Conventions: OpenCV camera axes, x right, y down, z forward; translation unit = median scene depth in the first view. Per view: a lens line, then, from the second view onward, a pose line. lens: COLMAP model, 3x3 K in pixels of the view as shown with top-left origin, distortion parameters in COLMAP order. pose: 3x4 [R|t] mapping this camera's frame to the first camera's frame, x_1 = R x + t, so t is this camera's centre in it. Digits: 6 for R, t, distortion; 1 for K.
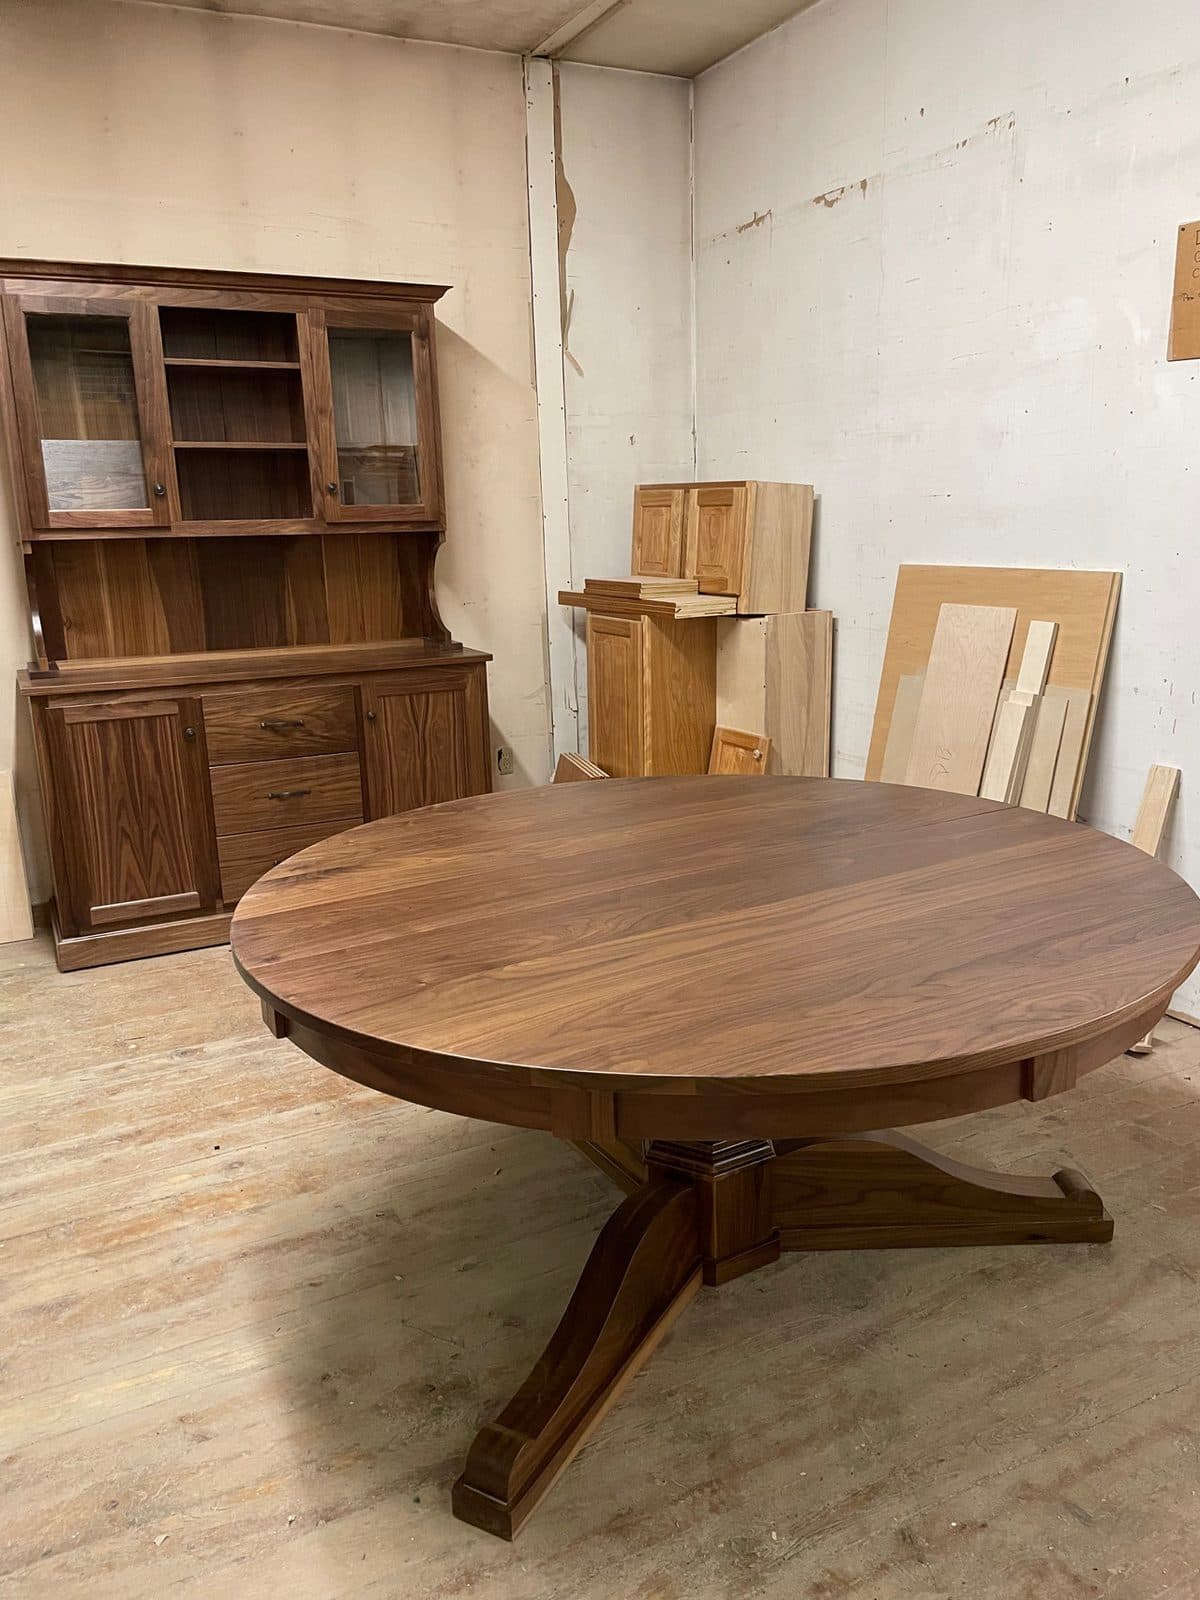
lens RADIAL K [[1151.1, 0, 600.0], [0, 1151.1, 800.0], [0, 0, 1]] dist [0.074252, -0.080268]
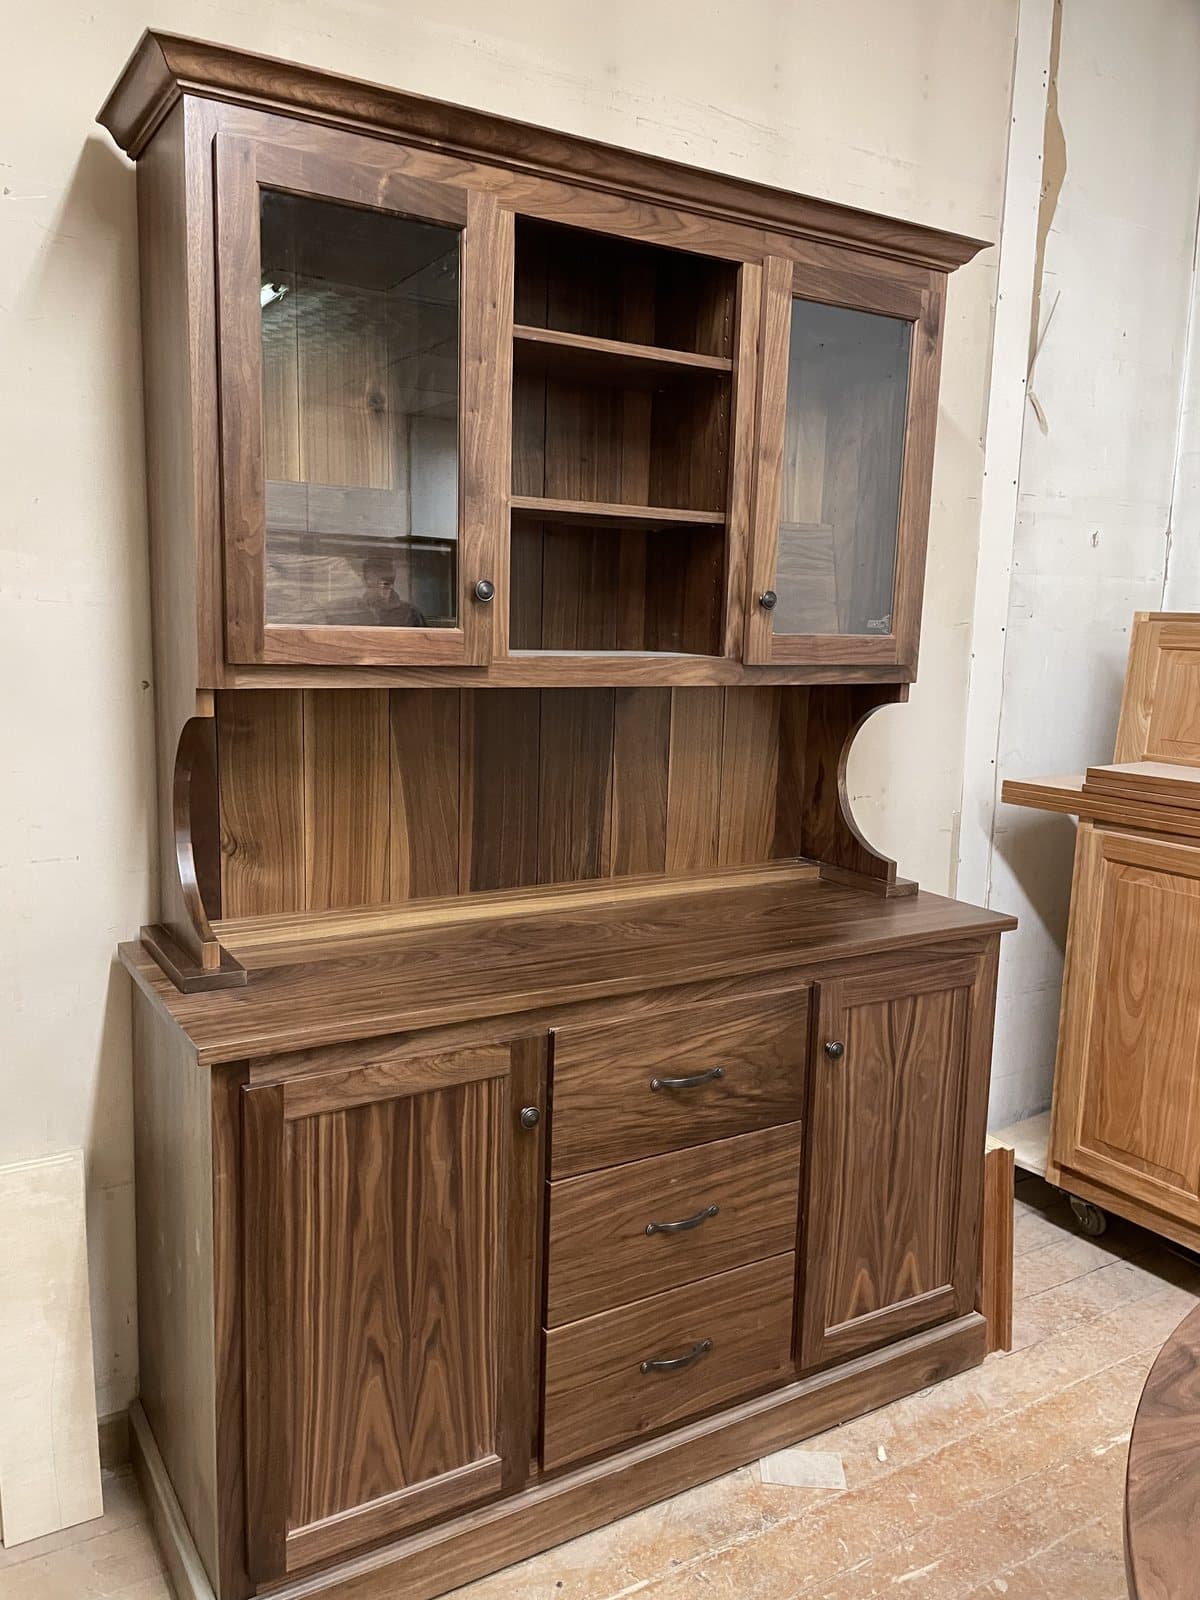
lens RADIAL K [[1172.4, 0, 600.0], [0, 1172.4, 800.0], [0, 0, 1]] dist [0.080286, -0.082782]
pose [[0.996735, 0.038051, 0.071220, -0.343760], [-0.031505, 0.995363, -0.090882, -0.132567], [-0.074348, 0.088342, 0.993312, 0.501061]]
